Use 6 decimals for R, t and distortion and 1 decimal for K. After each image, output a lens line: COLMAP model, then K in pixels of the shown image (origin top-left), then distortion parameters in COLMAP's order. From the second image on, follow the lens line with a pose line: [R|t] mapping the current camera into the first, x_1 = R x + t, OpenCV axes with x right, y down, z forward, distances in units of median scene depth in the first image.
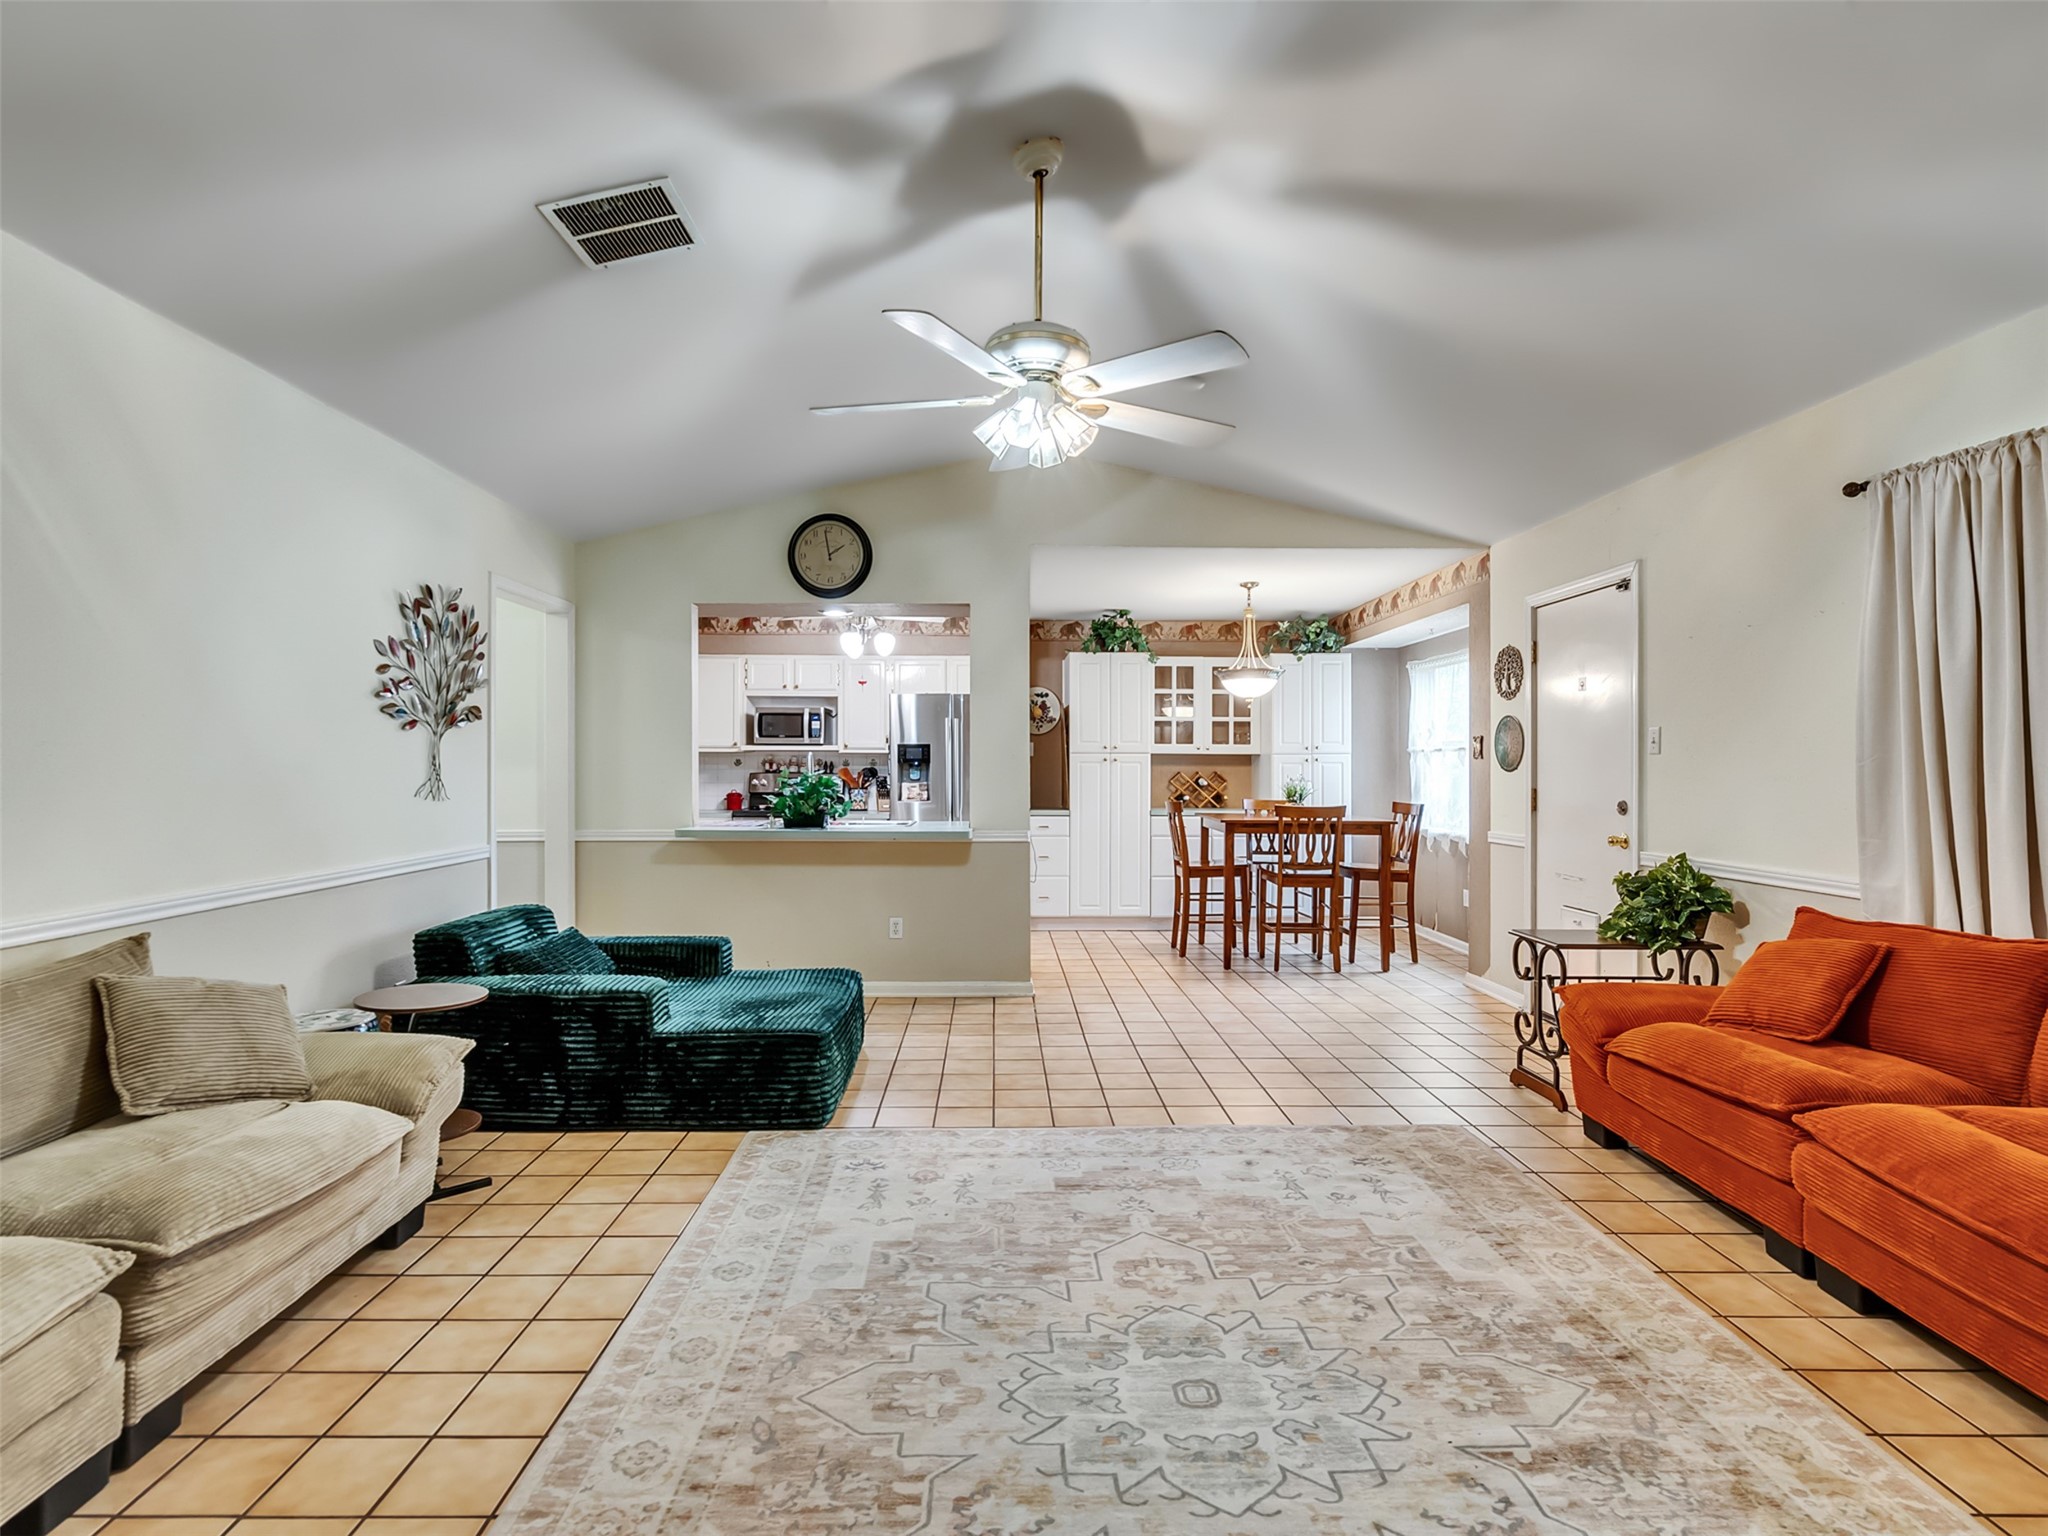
lens RADIAL K [[1047.5, 0, 1003.8], [0, 1047.5, 766.4], [0, 0, 1]] dist [-0.007604, 0.004344]
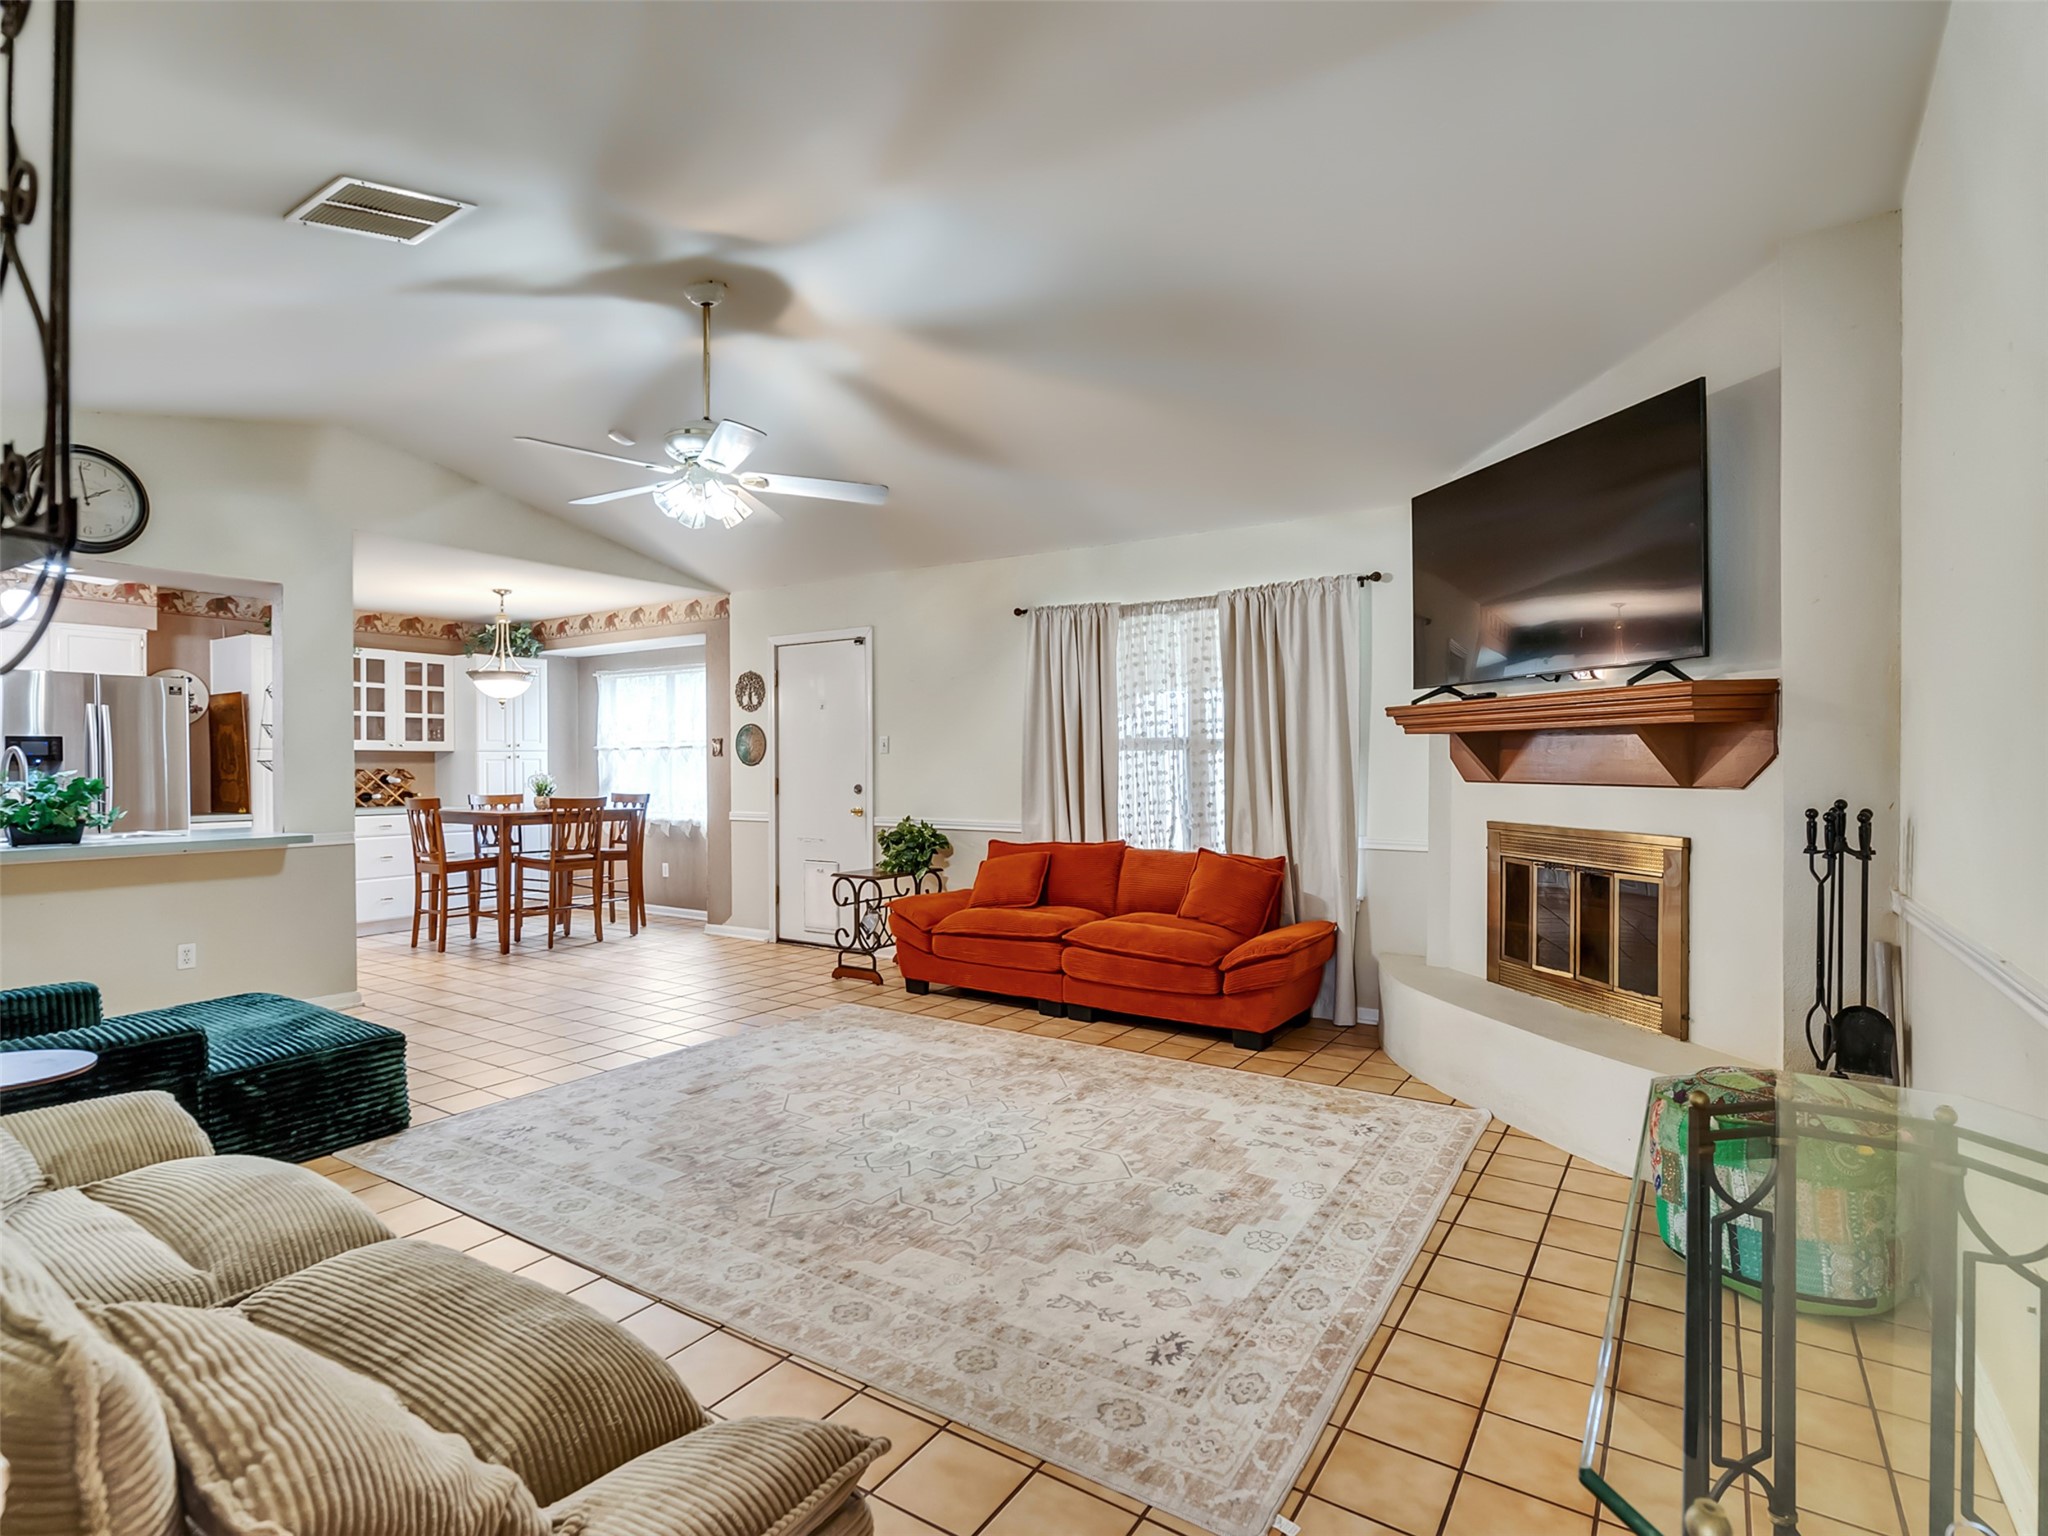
lens RADIAL K [[1047.5, 0, 1002.9], [0, 1047.5, 762.5], [0, 0, 1]] dist [-0.007604, 0.004344]
pose [[0.563867, -0.004320, 0.825854, -0.443408], [0.004424, 0.999988, 0.002210, -0.000932], [-0.825854, 0.002408, 0.563879, -0.016224]]
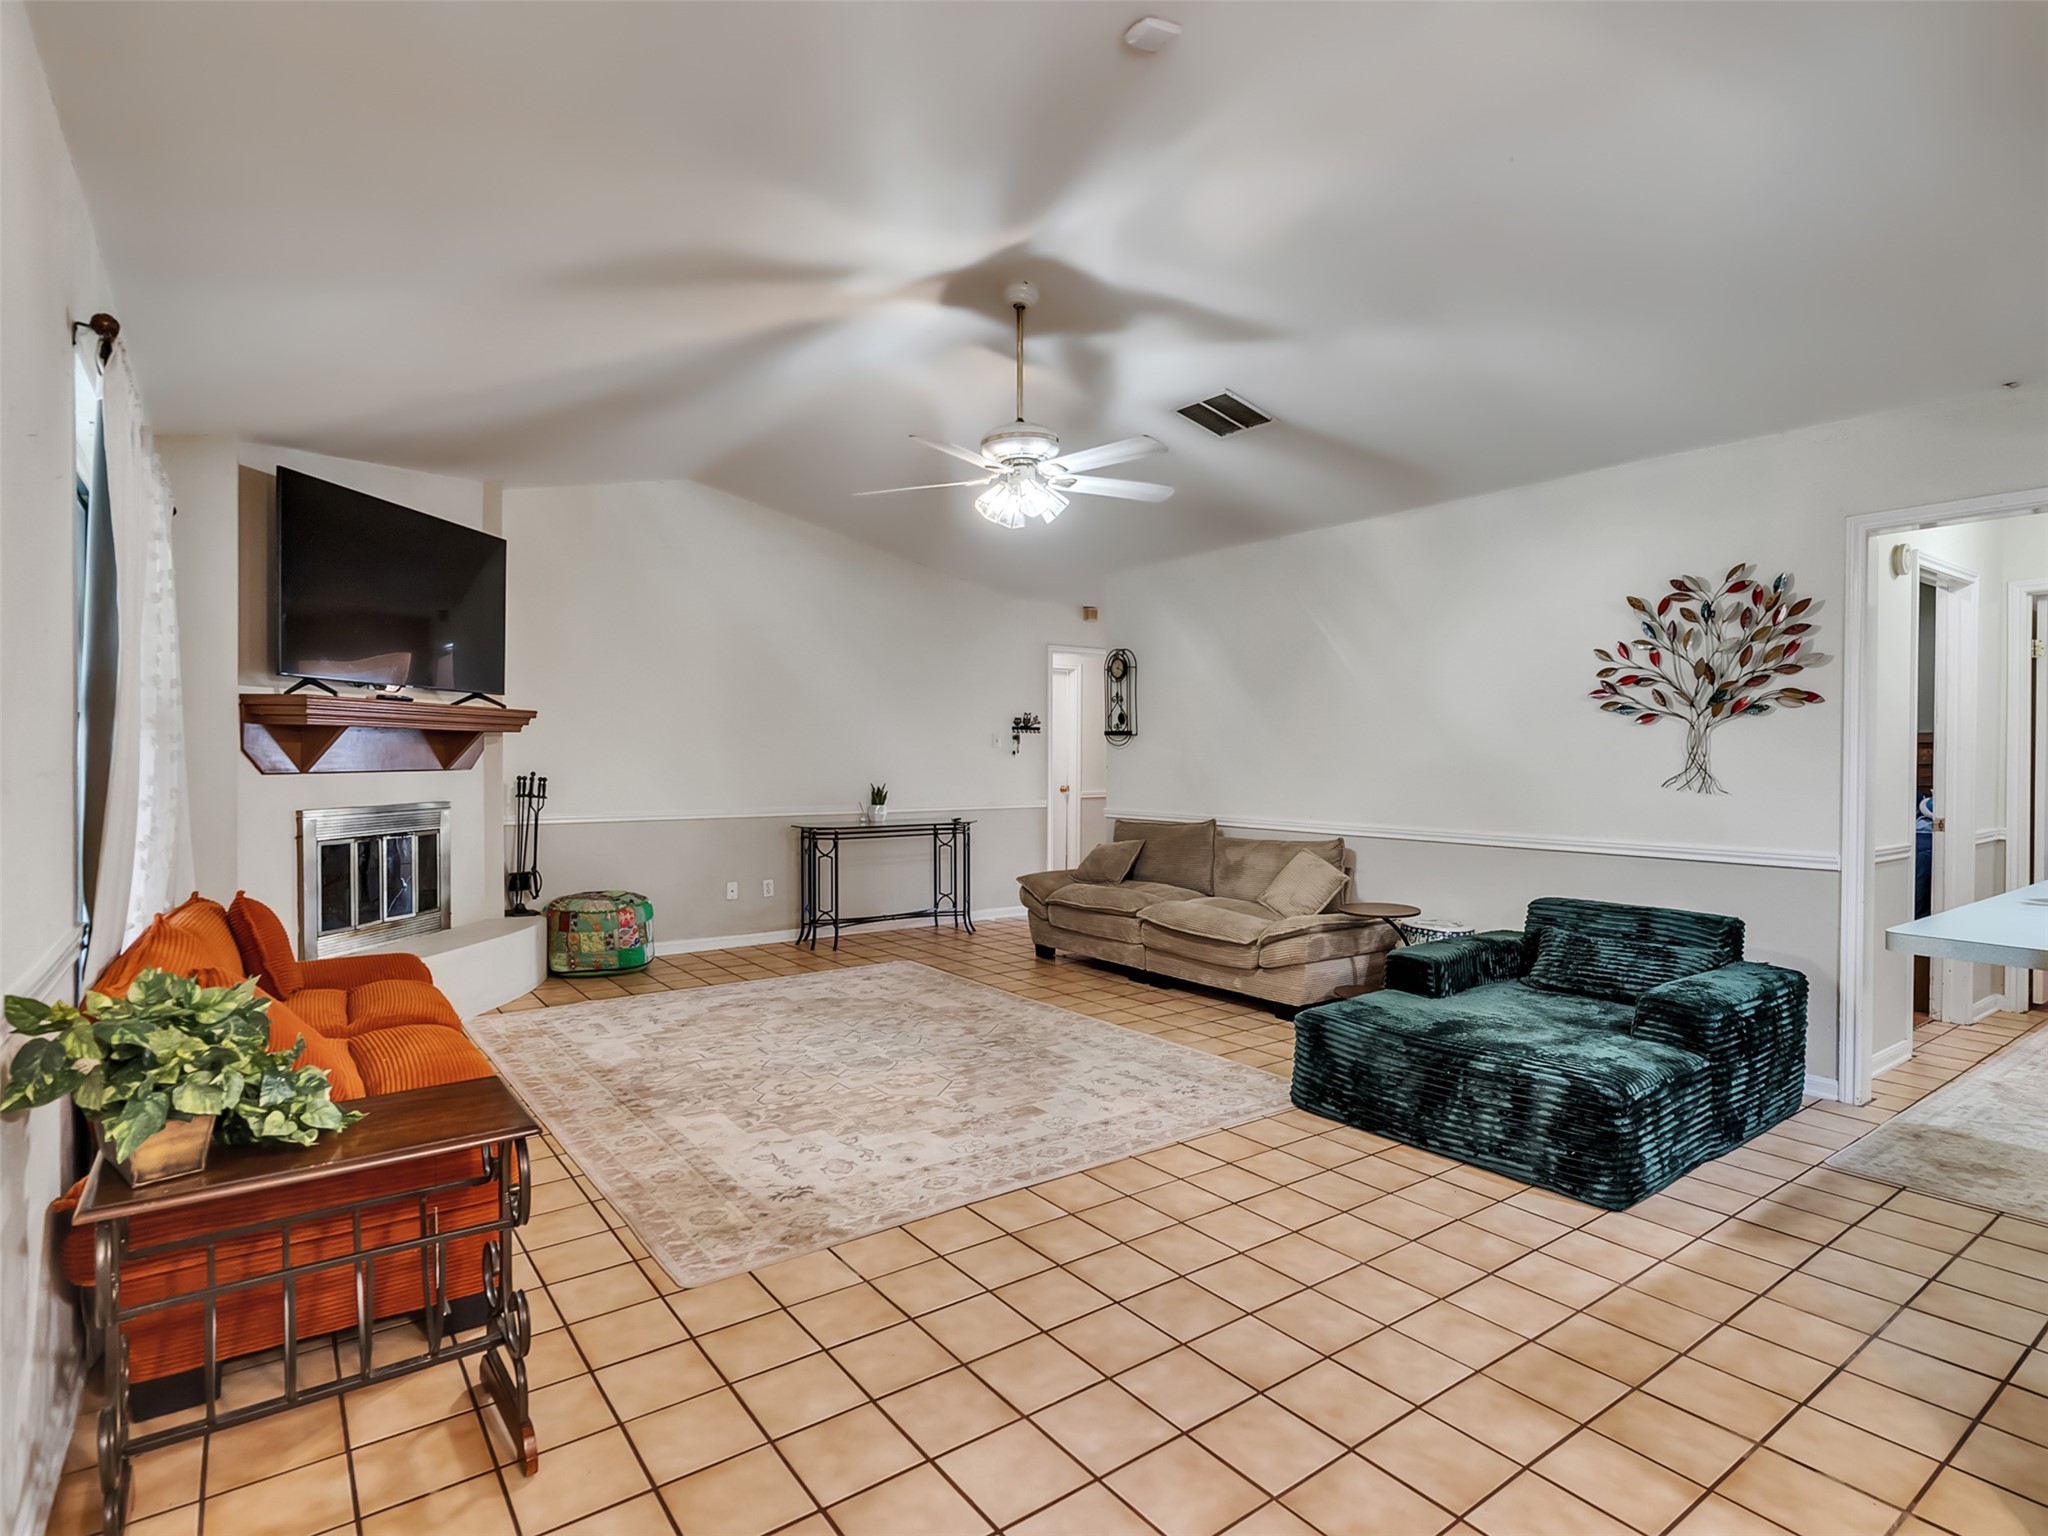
lens RADIAL K [[1047.5, 0, 1001.7], [0, 1047.5, 763.4], [0, 0, 1]] dist [-0.007604, 0.004344]
pose [[-0.817970, 0.000966, -0.575260, 0.436170], [-0.004679, 0.999954, 0.008333, -0.000016], [0.575242, 0.009508, -0.817928, 1.109339]]
